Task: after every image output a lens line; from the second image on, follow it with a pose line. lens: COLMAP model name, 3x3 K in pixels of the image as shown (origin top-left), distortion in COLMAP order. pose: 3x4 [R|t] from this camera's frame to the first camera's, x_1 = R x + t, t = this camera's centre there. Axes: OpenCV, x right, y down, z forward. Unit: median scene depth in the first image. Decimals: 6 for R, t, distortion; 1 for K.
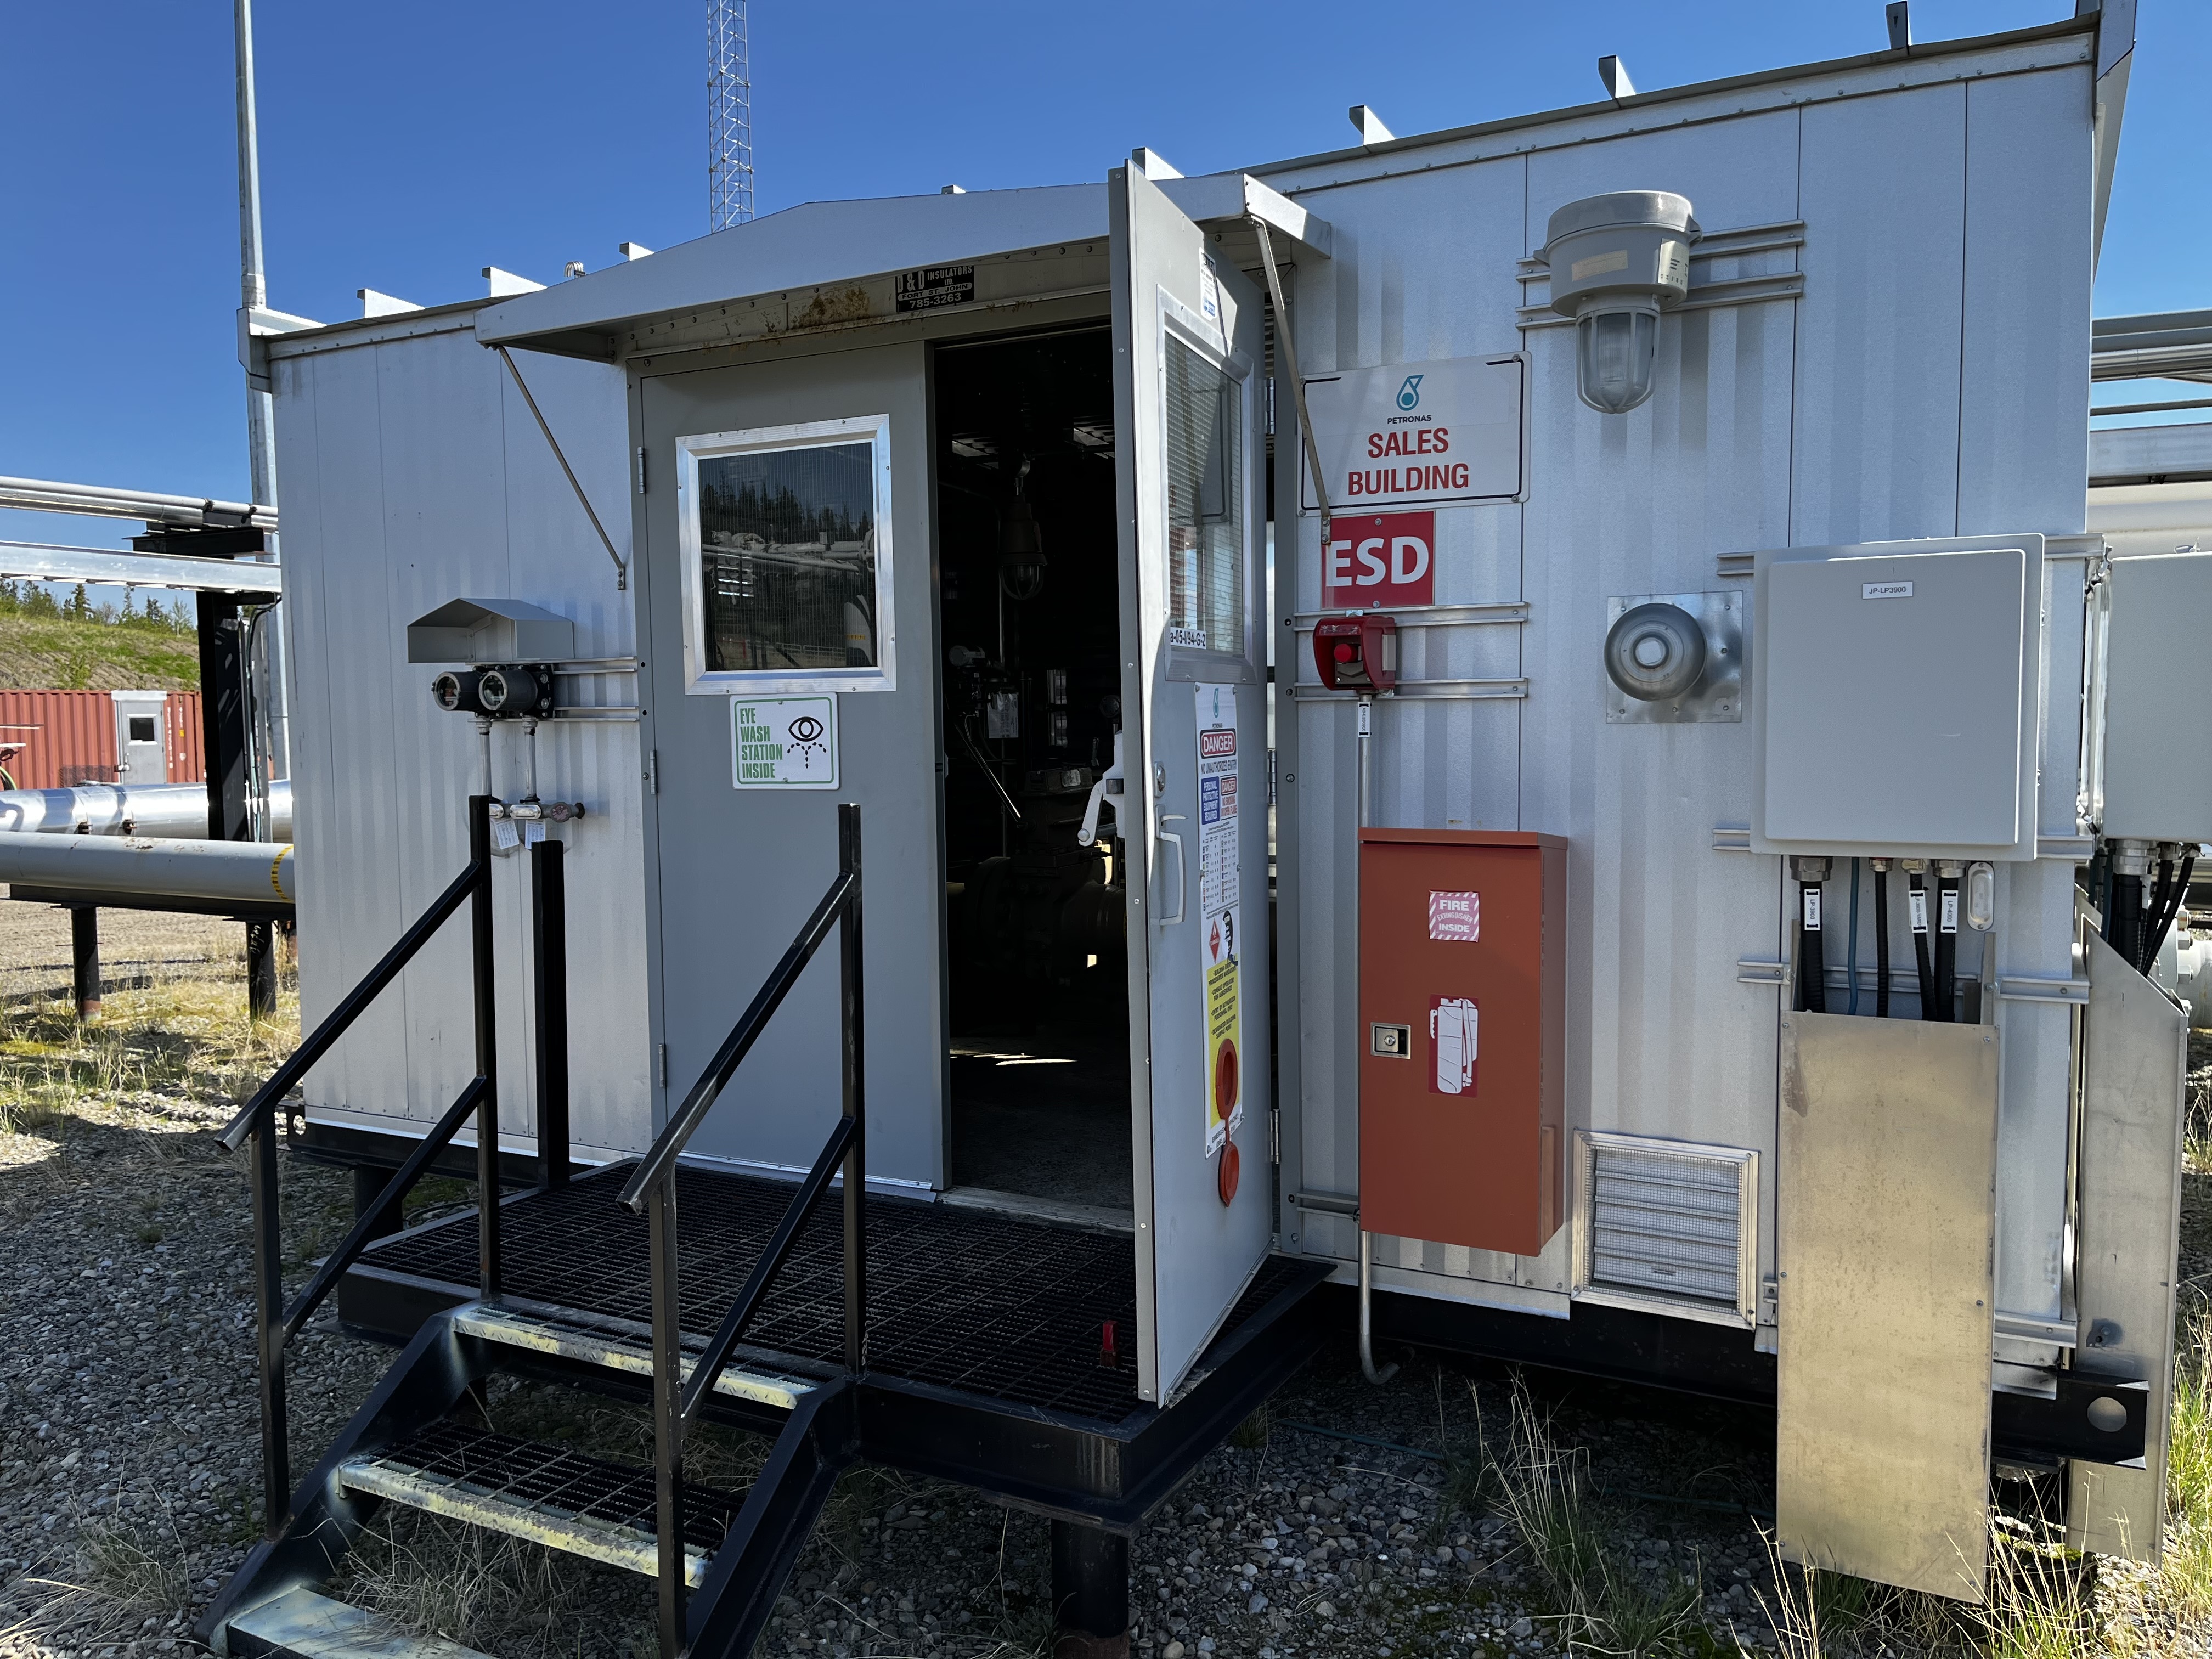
lens RADIAL K [[1667.1, 0, 1105.3], [0, 1667.1, 828.9], [0, 0, 1]] dist [0.038168, -0.071783]
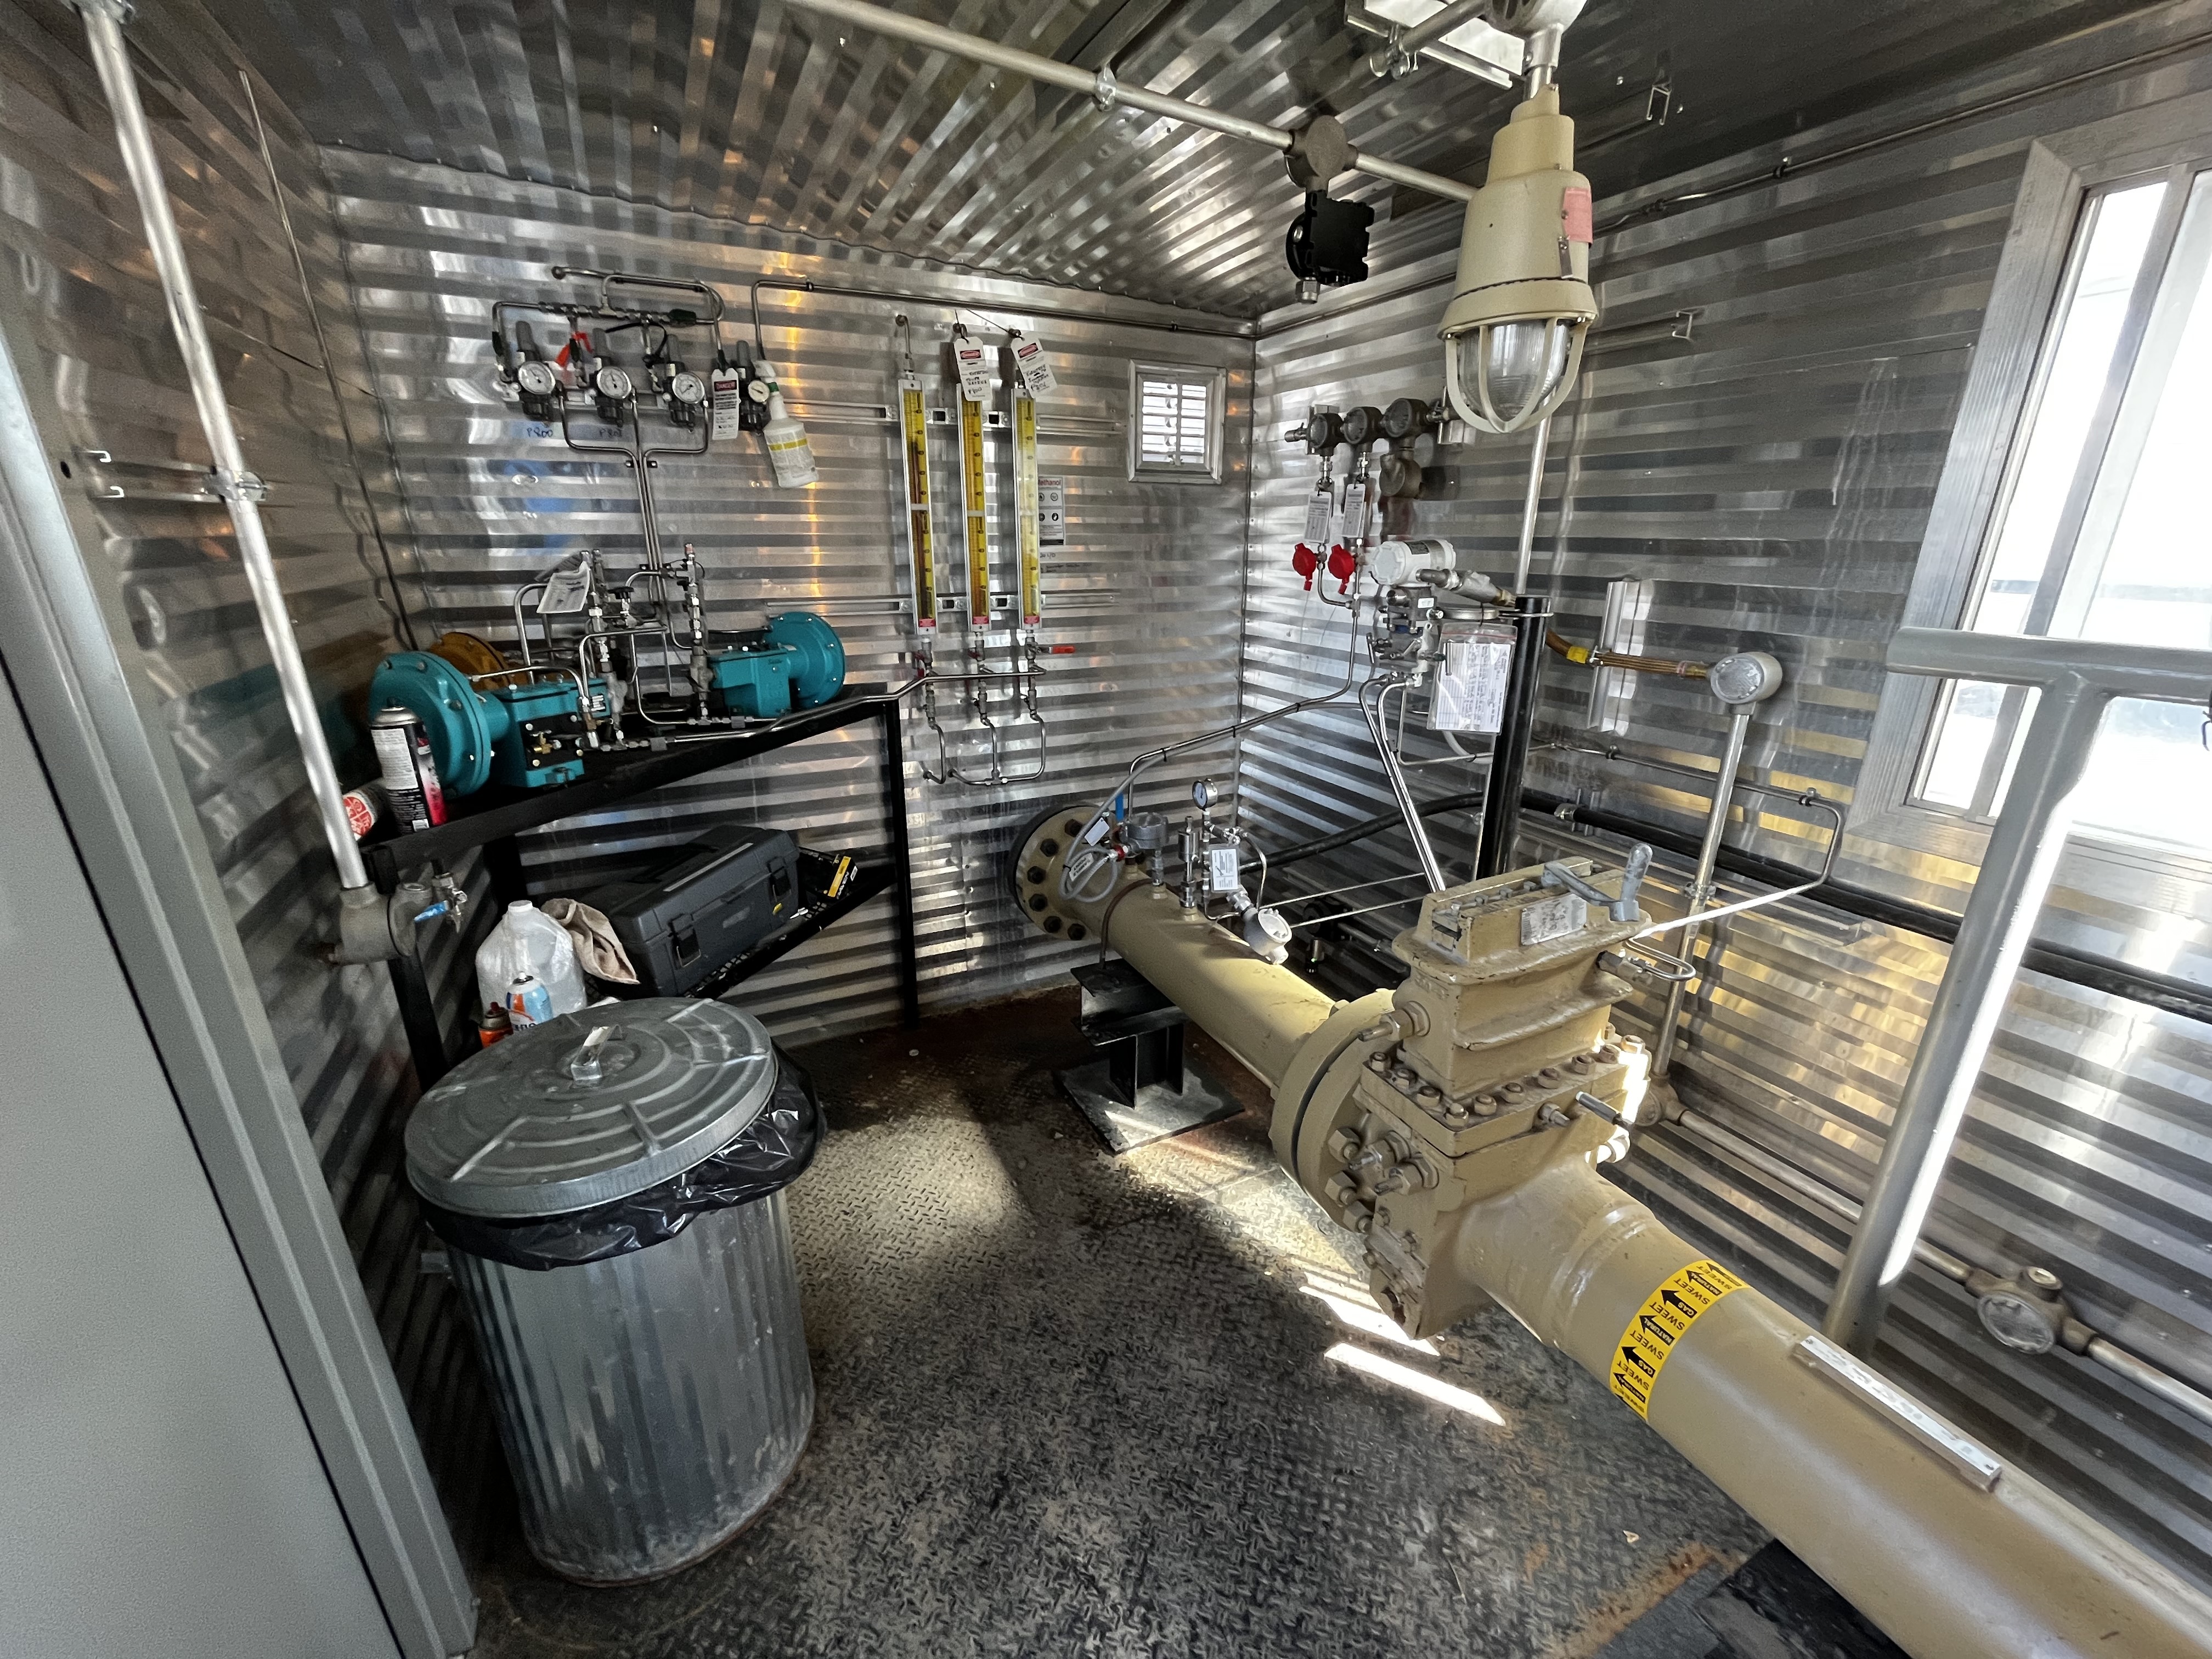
lens RADIAL K [[889.1, 0, 1102.8], [0, 889.1, 830.1], [0, 0, 1]] dist [-0.002000, -0.000909]
pose [[0.814108, 0.196494, -0.546459, 0.001810], [-0.053193, 0.962291, 0.266771, -0.086984], [0.578272, -0.188113, 0.793861, 0.678884]]
